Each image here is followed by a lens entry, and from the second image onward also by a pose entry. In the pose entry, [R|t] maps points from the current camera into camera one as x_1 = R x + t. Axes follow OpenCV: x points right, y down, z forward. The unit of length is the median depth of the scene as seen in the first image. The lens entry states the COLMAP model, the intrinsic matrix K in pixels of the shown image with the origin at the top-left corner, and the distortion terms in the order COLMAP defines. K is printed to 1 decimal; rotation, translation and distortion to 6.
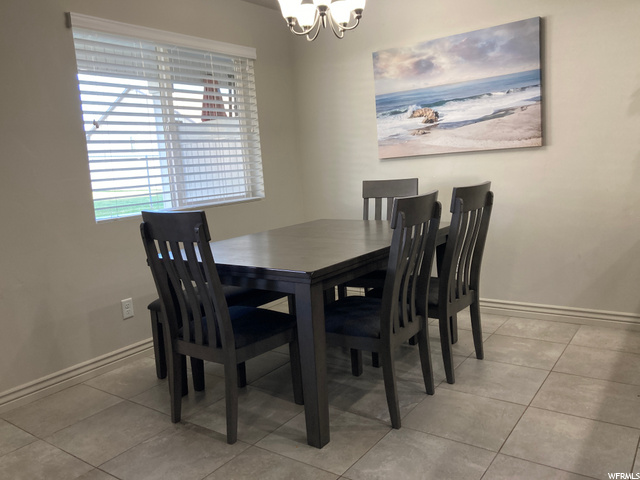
lens RADIAL K [[524.2, 0, 315.9], [0, 524.2, 240.1], [0, 0, 1]] dist [0.025278, -0.033561]
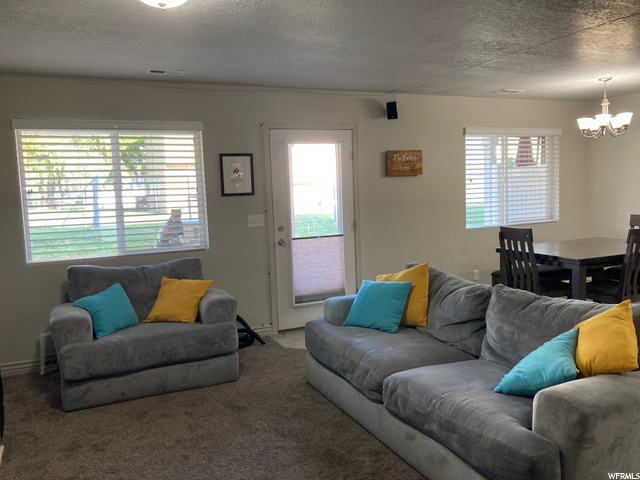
lens RADIAL K [[525.2, 0, 320.0], [0, 525.2, 240.0], [0, 0, 1]] dist [0.011897, -0.009769]
pose [[0.868369, 0.082820, -0.488955, 0.068324], [-0.092457, 0.995707, 0.004455, 0.043071], [0.487225, 0.041338, 0.872298, -0.879207]]
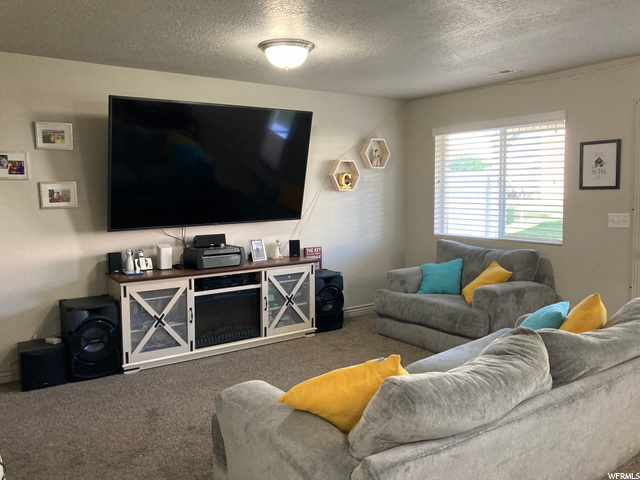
lens RADIAL K [[524.2, 0, 315.9], [0, 524.2, 240.1], [0, 0, 1]] dist [0.025278, -0.033561]
pose [[-0.329737, 0.167321, -0.929127, 0.569616], [-0.098134, 0.972763, 0.210006, -0.128565], [0.938959, 0.160425, -0.304336, 0.016739]]
